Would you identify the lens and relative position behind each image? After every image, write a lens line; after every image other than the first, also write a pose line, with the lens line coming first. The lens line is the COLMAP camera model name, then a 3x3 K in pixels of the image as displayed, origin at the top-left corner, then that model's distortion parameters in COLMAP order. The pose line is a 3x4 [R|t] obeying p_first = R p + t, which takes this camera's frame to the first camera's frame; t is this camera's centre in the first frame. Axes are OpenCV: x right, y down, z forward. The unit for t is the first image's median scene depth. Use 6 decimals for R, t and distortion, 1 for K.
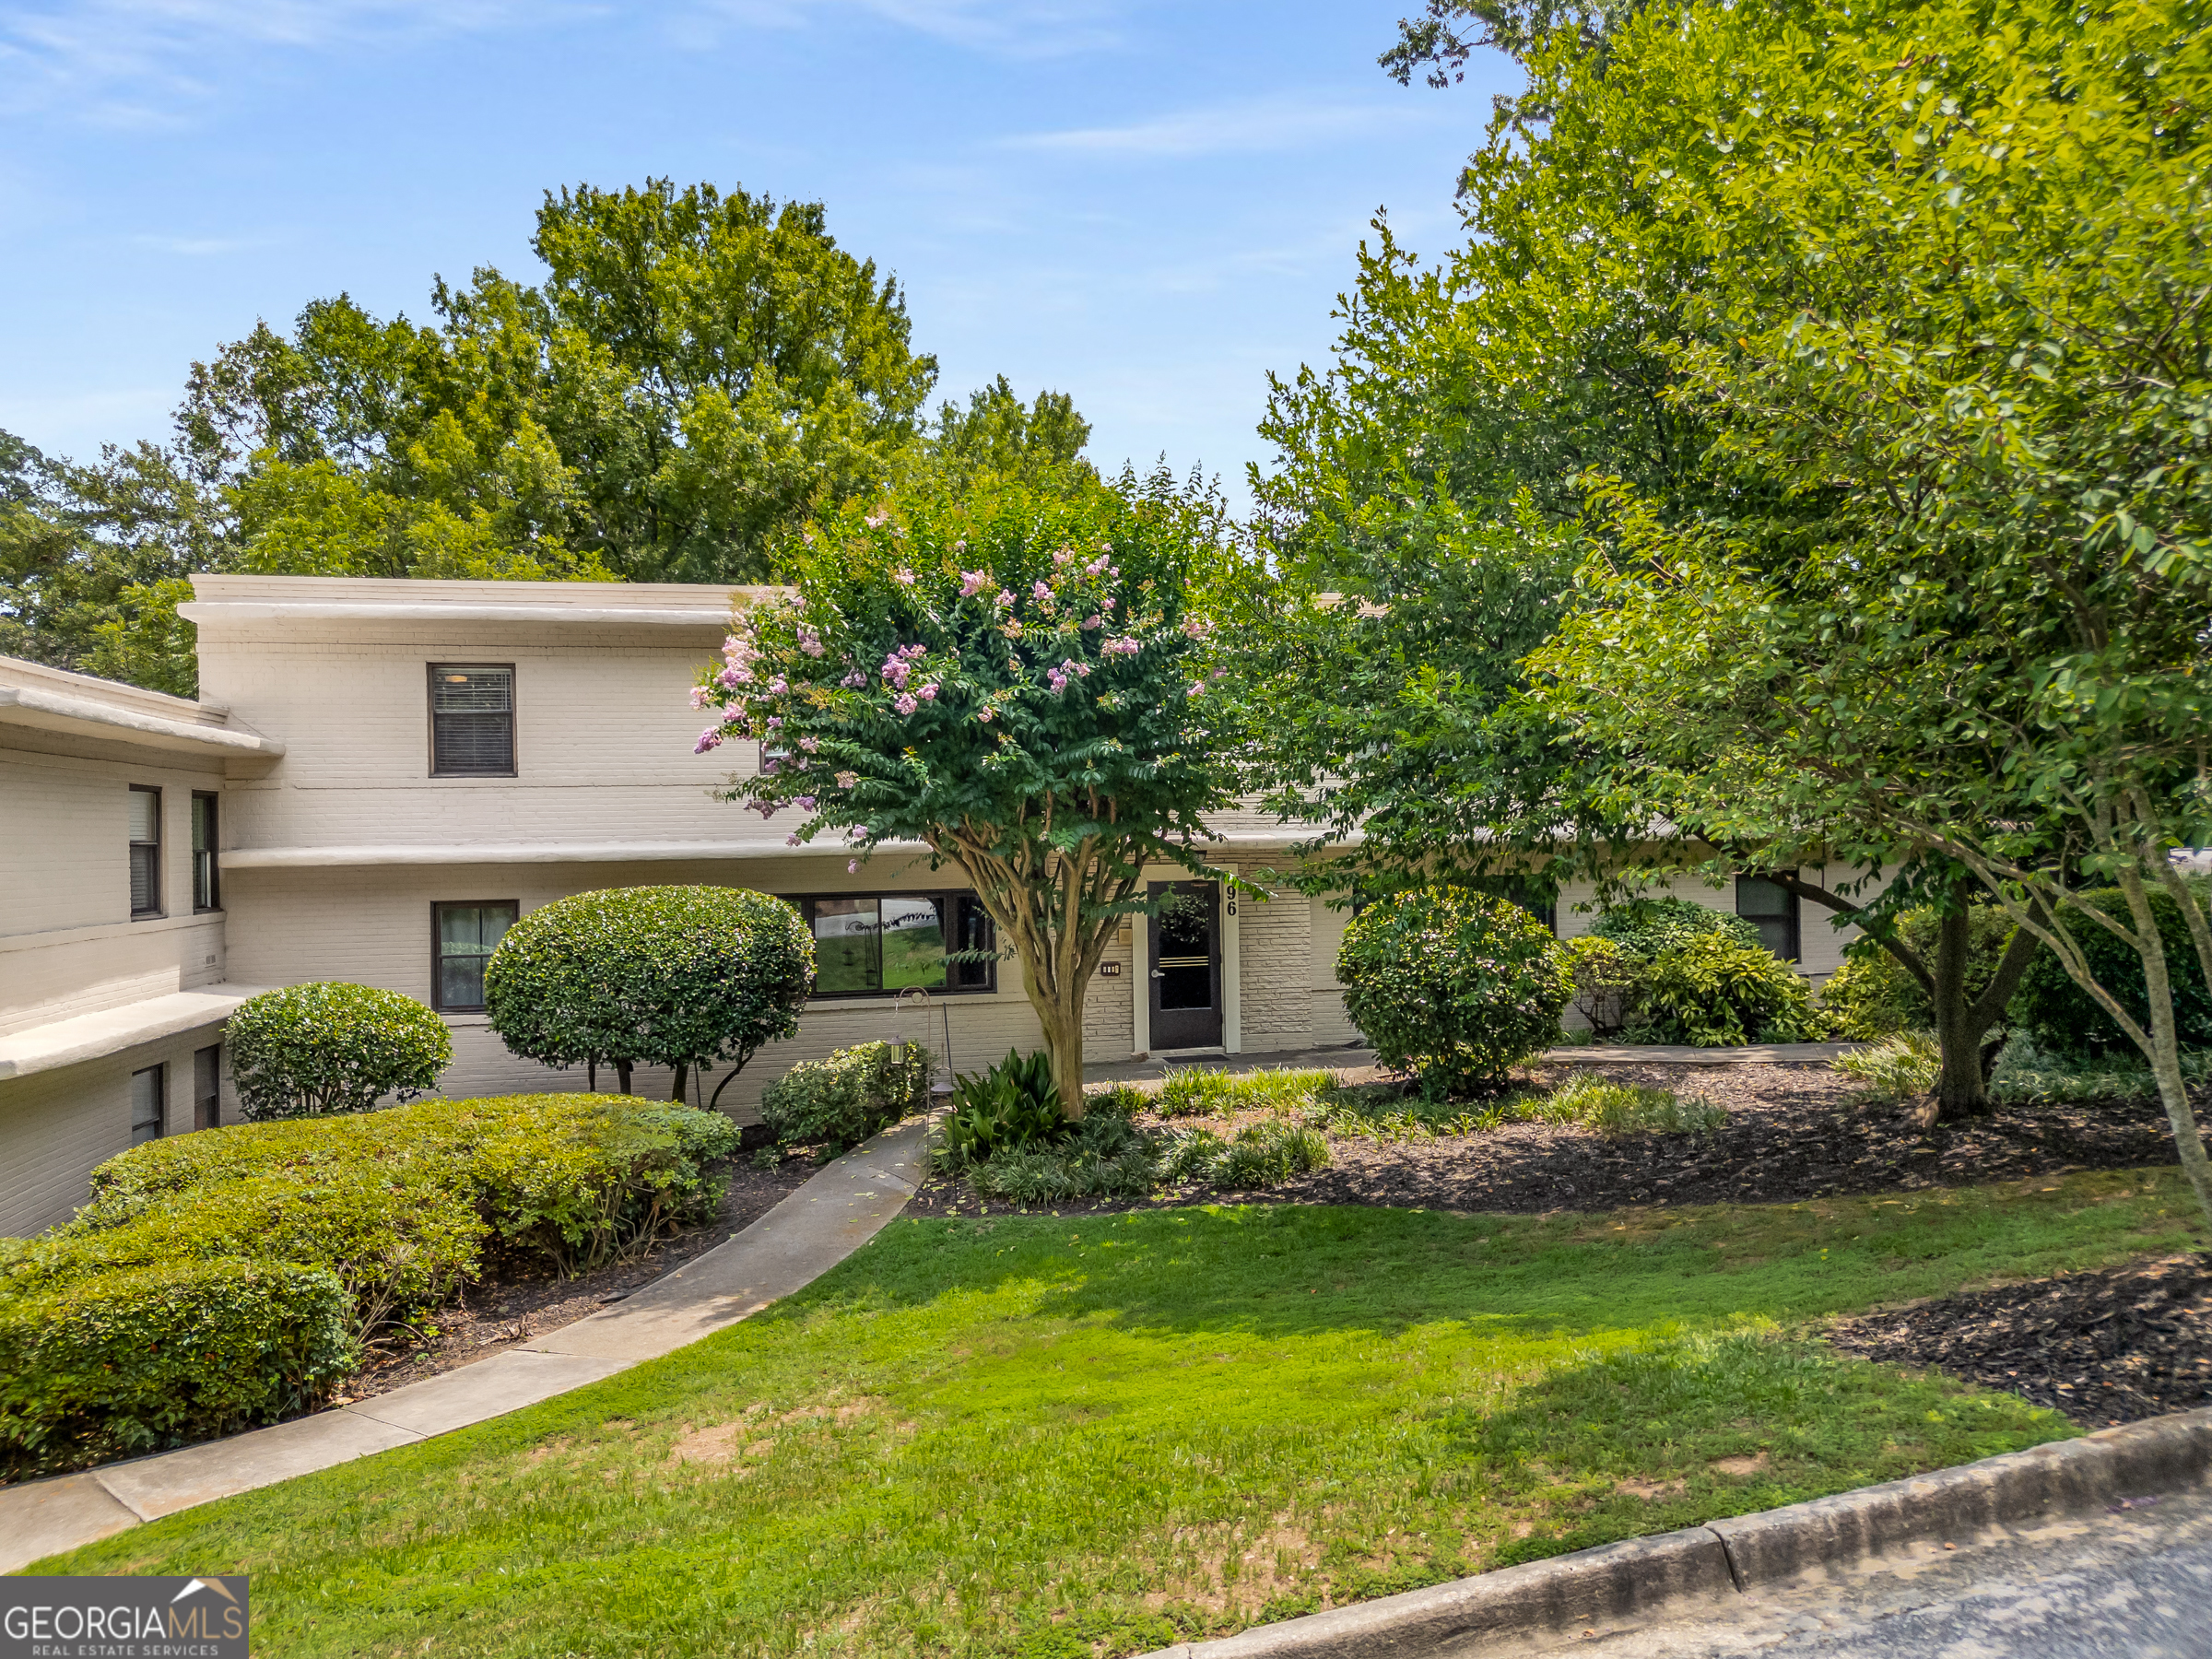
lens RADIAL K [[1562.6, 0, 1106.0], [0, 1562.6, 829.5], [0, 0, 1]] dist [0.080997, -0.056322]
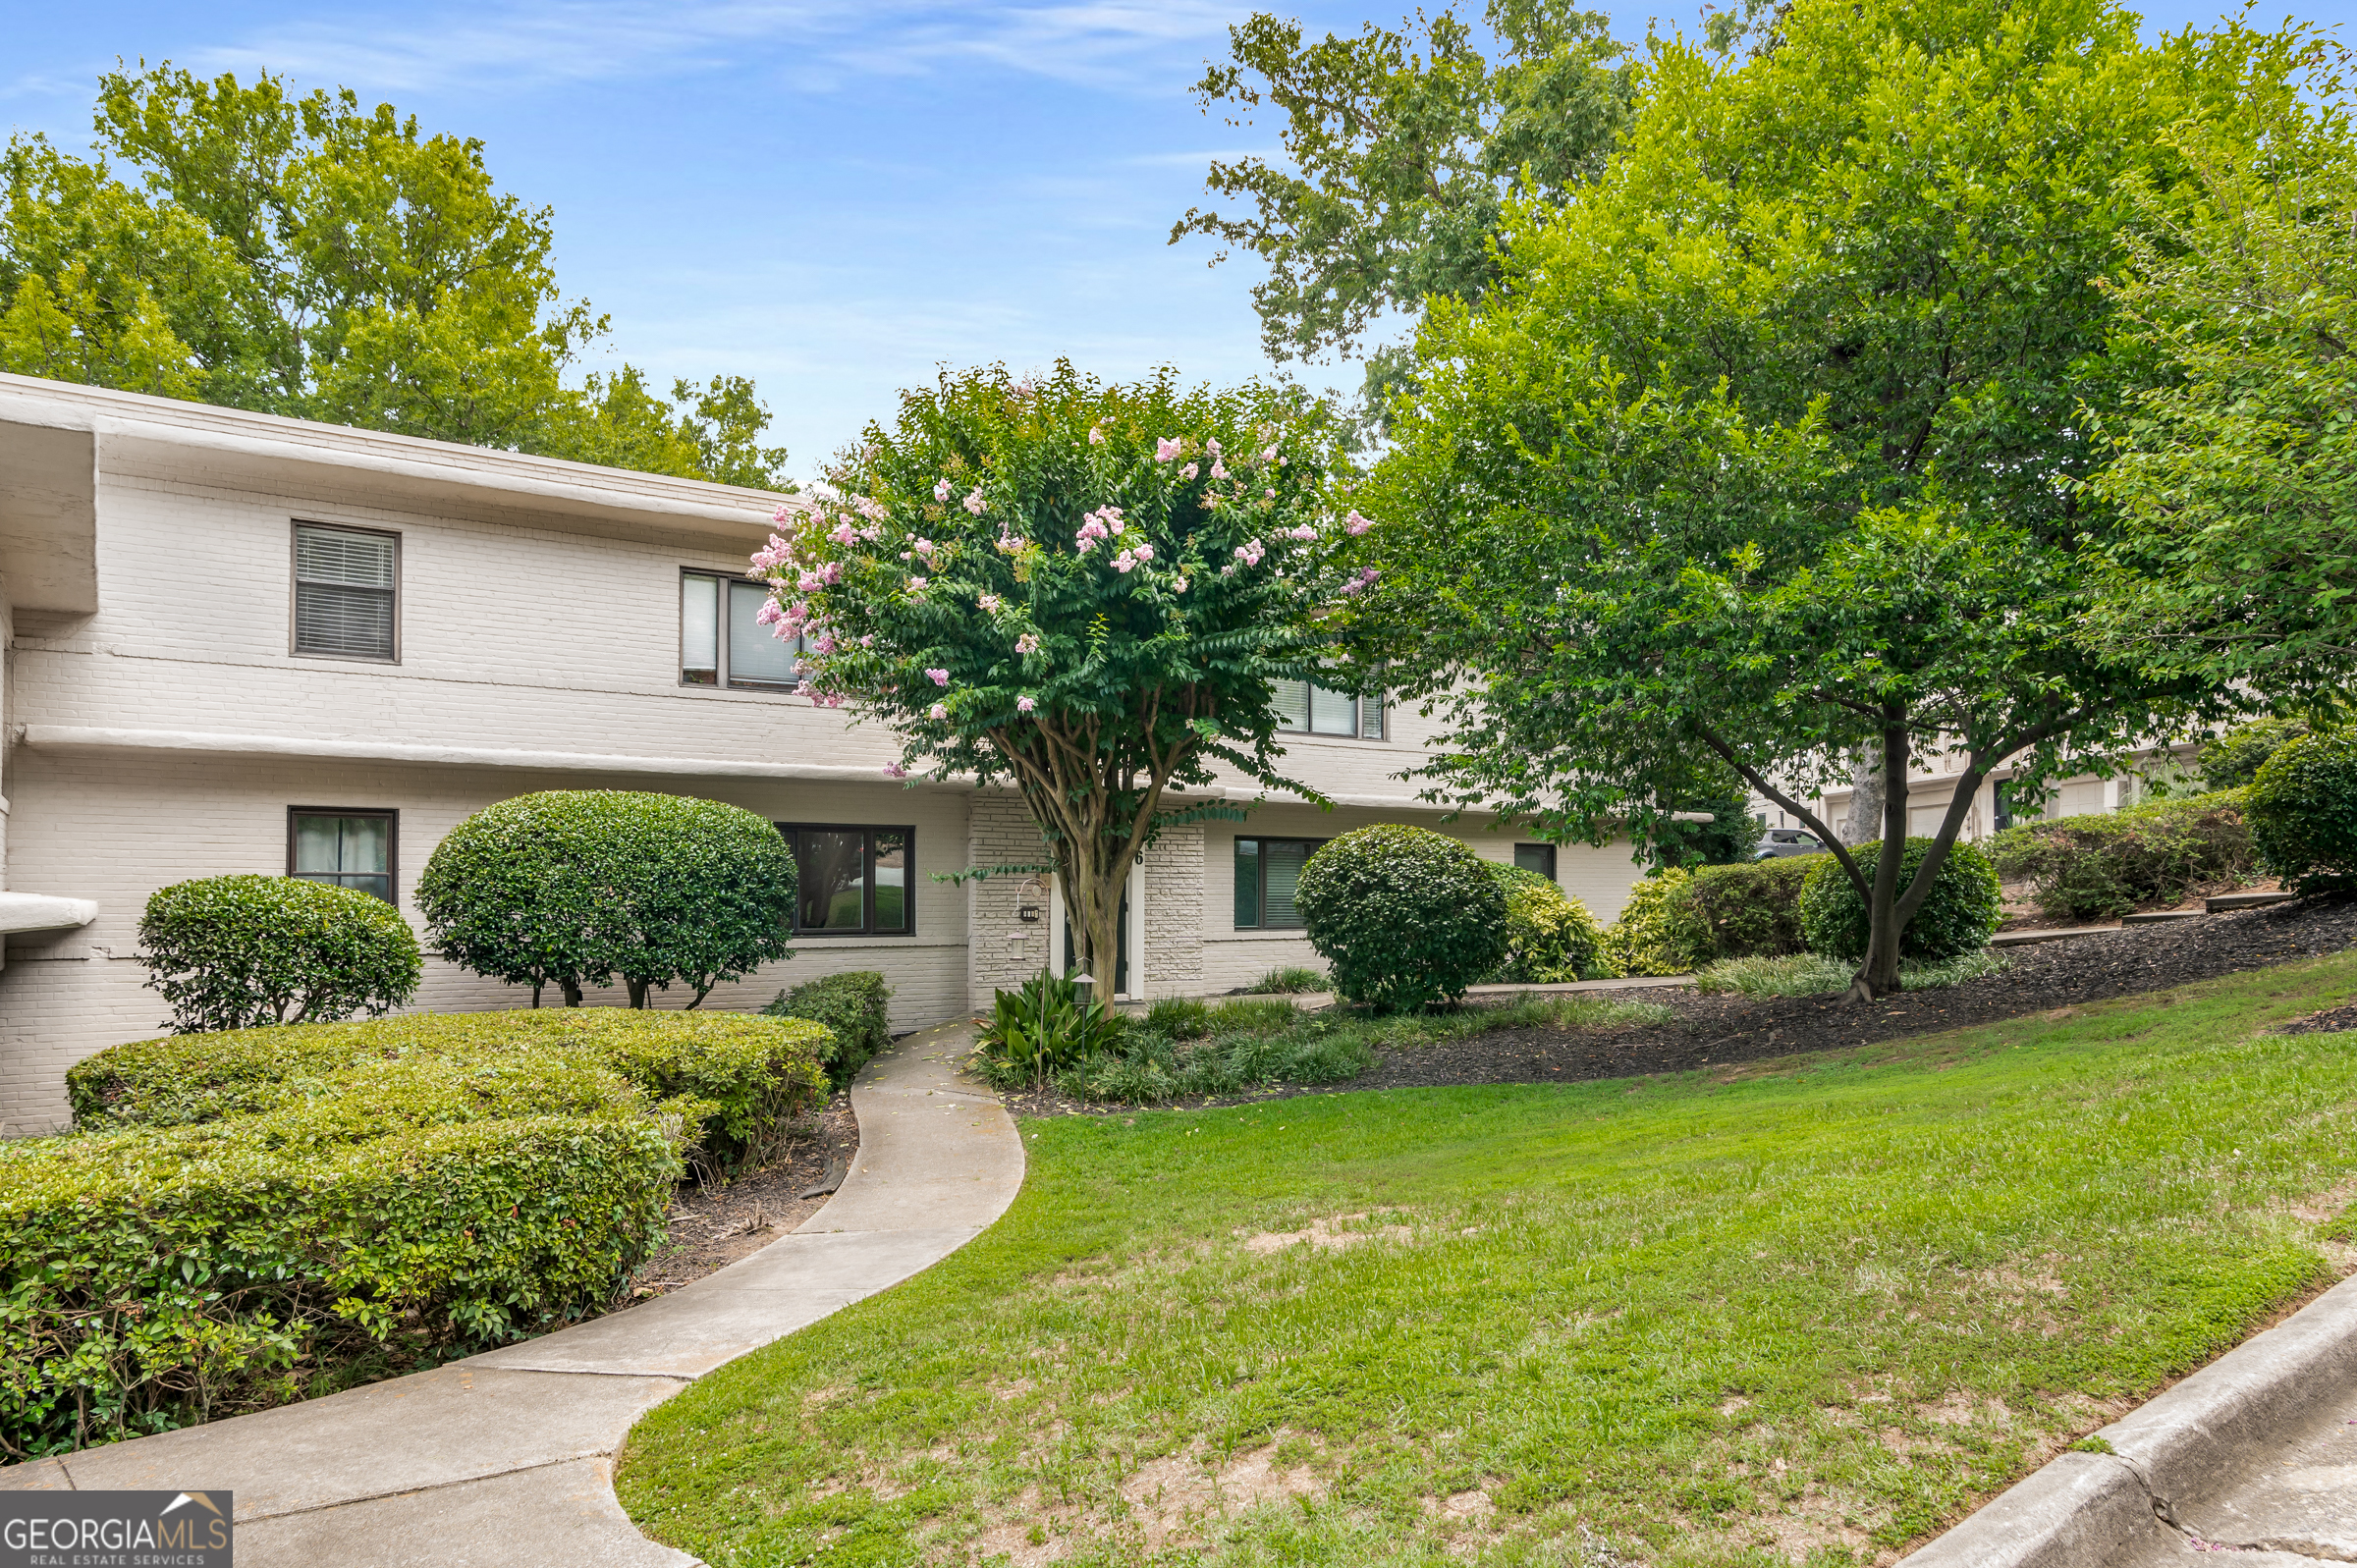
lens RADIAL K [[1507.7, 0, 1178.3], [0, 1507.7, 860.3], [0, 0, 1]] dist [0.004235, 0.000451]
pose [[0.928811, 0.029433, 0.369383, -0.282587], [-0.025357, 0.999552, -0.015885, 0.075387], [-0.369685, 0.005388, 0.929142, 0.087378]]
